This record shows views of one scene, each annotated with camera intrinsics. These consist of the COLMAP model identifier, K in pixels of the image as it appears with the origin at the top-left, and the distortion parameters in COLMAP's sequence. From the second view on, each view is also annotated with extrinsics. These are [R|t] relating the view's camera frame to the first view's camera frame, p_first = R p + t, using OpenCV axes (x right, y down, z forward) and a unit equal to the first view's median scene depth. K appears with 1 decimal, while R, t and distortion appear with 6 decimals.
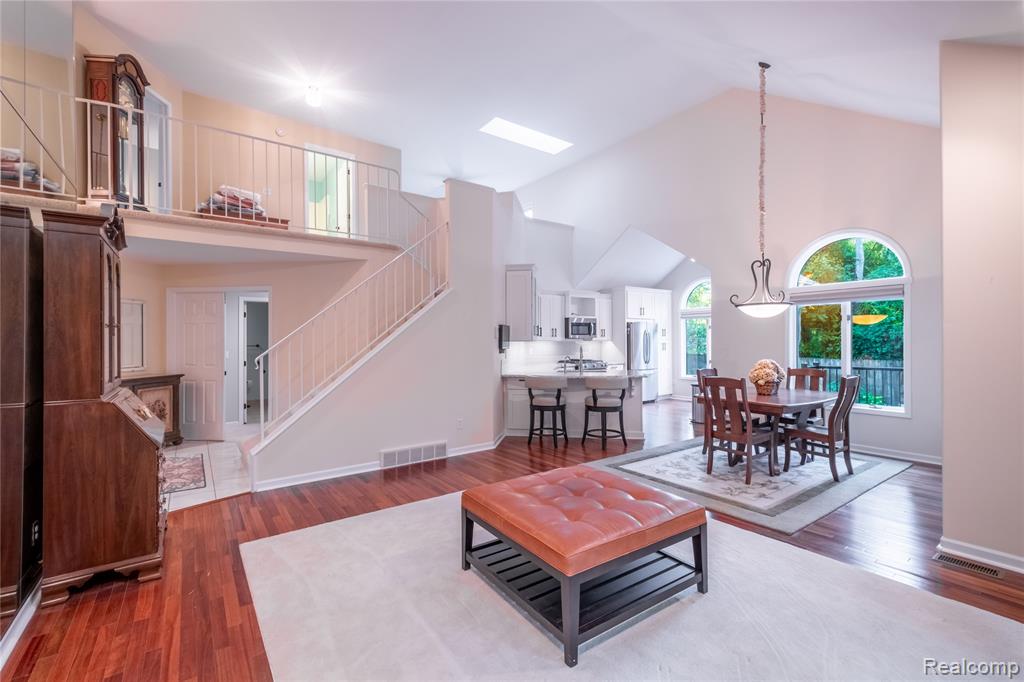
lens RADIAL K [[445.9, 0, 491.5], [0, 445.9, 338.1], [0, 0, 1]] dist [0.003426, 0.000303]
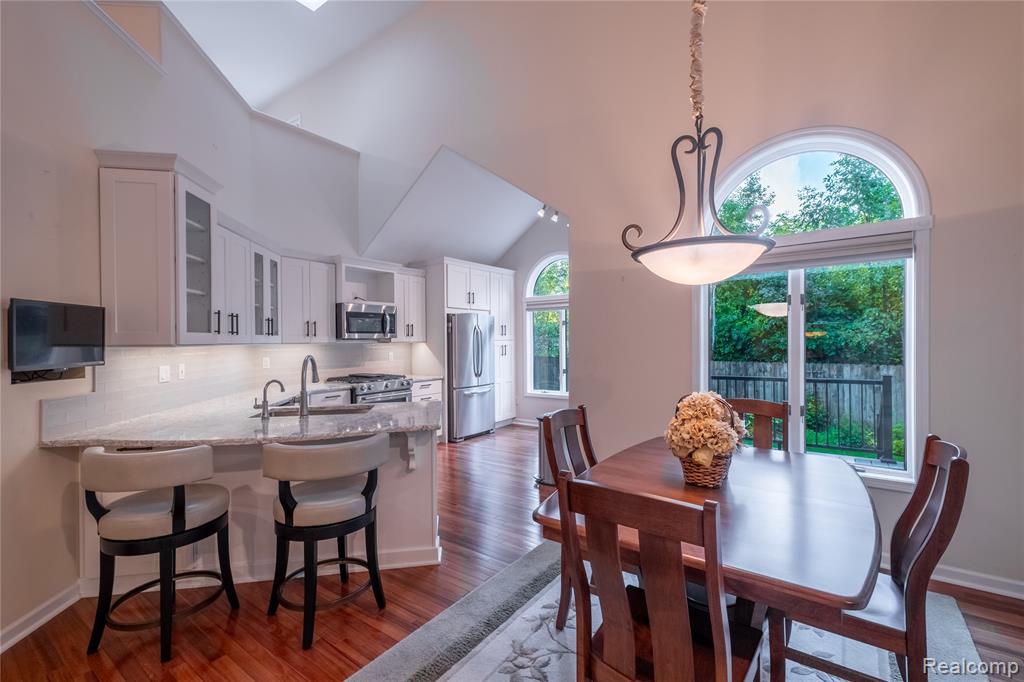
lens RADIAL K [[445.9, 0, 512.6], [0, 445.9, 340.4], [0, 0, 1]] dist [0.003426, 0.000303]
pose [[0.939393, -0.003378, 0.342825, 0.175172], [0.002273, 0.999991, 0.003626, 0.000656], [-0.342834, -0.002627, 0.939392, 0.373656]]
